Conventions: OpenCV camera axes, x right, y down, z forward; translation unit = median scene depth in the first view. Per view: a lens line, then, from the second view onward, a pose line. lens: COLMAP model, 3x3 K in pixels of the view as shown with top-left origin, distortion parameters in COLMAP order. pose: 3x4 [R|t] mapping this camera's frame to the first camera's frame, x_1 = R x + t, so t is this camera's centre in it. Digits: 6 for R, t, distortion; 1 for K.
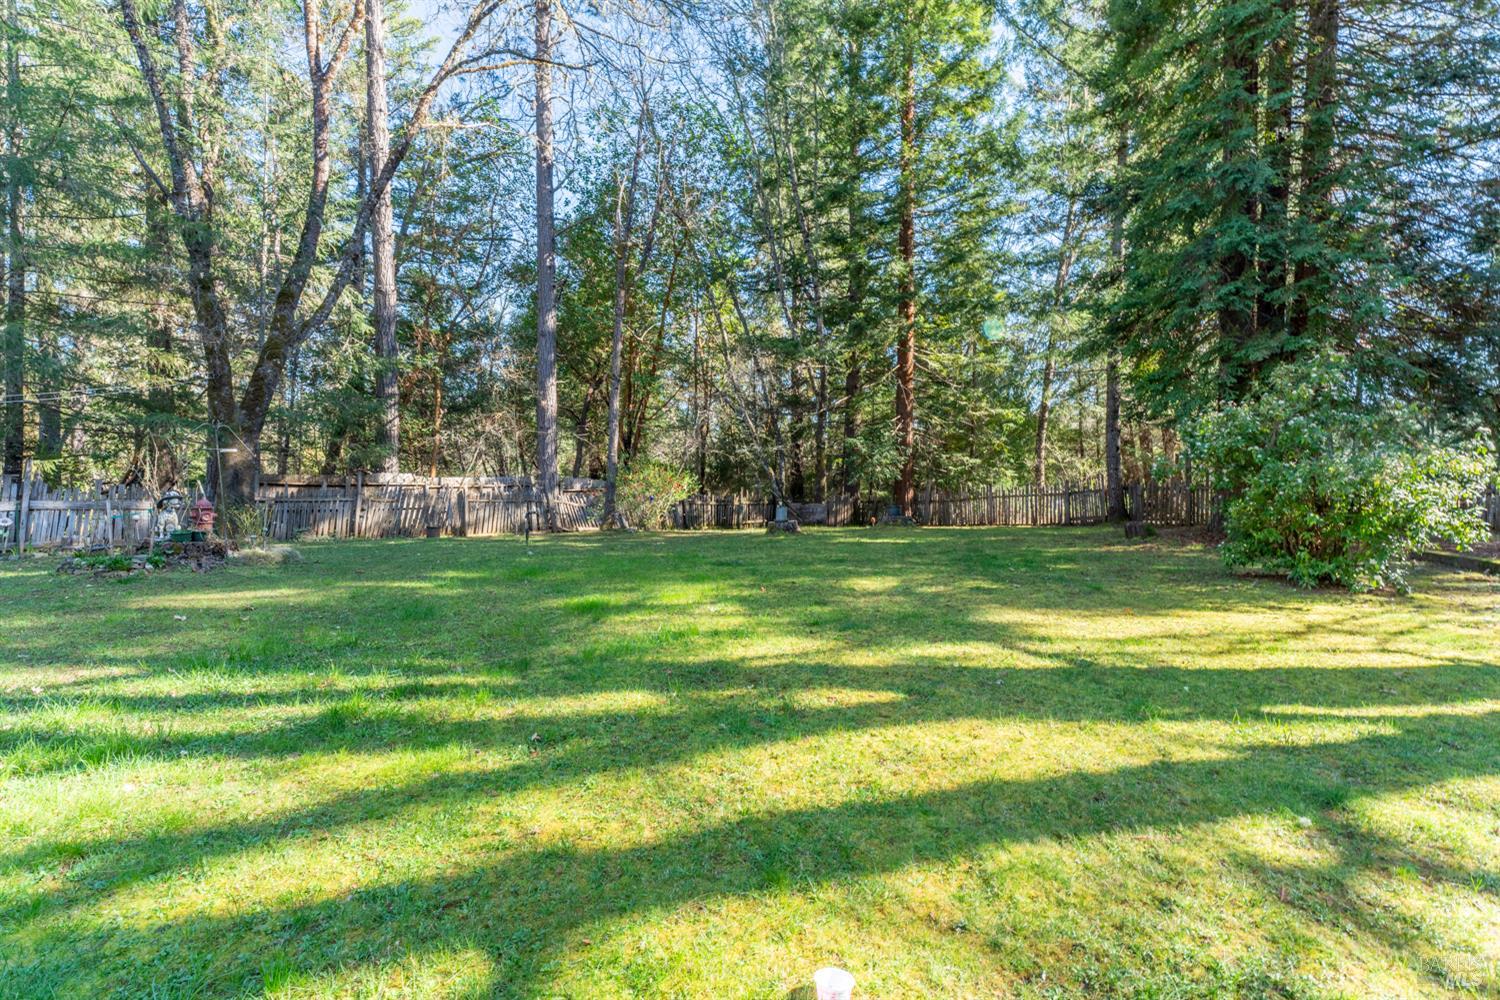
lens RADIAL K [[690.8, 0, 750.0], [0, 690.8, 500.0], [0, 0, 1]] dist [-0.001796, -0.000077]
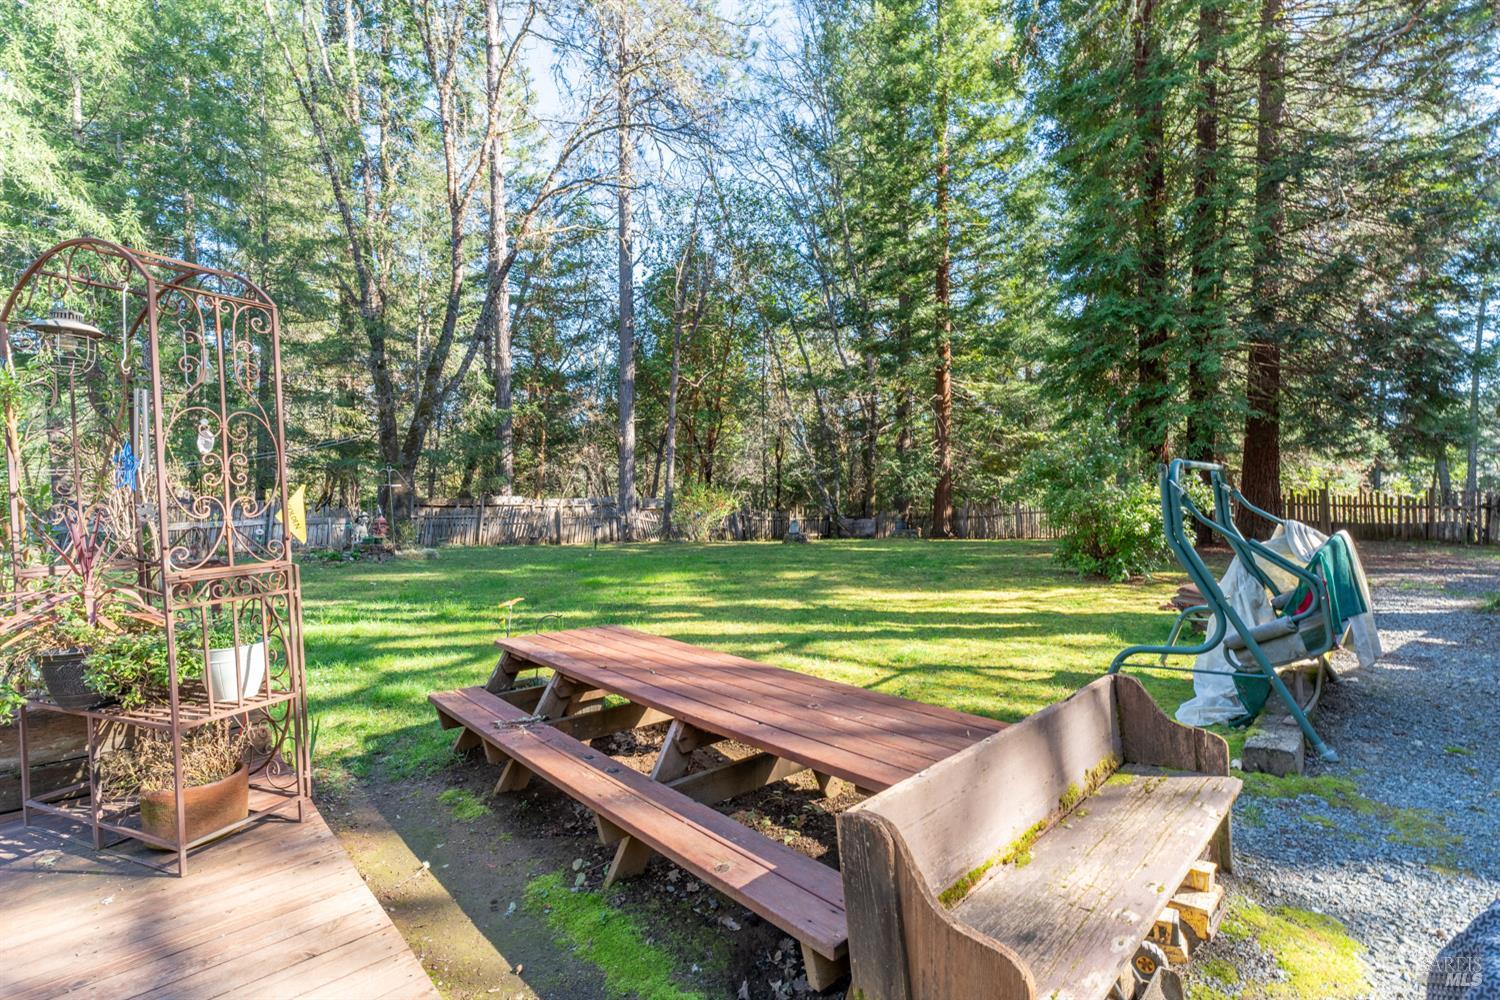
lens RADIAL K [[694.2, 0, 750.0], [0, 694.2, 500.0], [0, 0, 1]] dist [0.000068, 0.000006]
pose [[0.986132, -0.005503, -0.165871, 0.148815], [0.001664, 0.999728, -0.023274, -0.001062], [0.165954, 0.022675, 0.985873, -0.210450]]
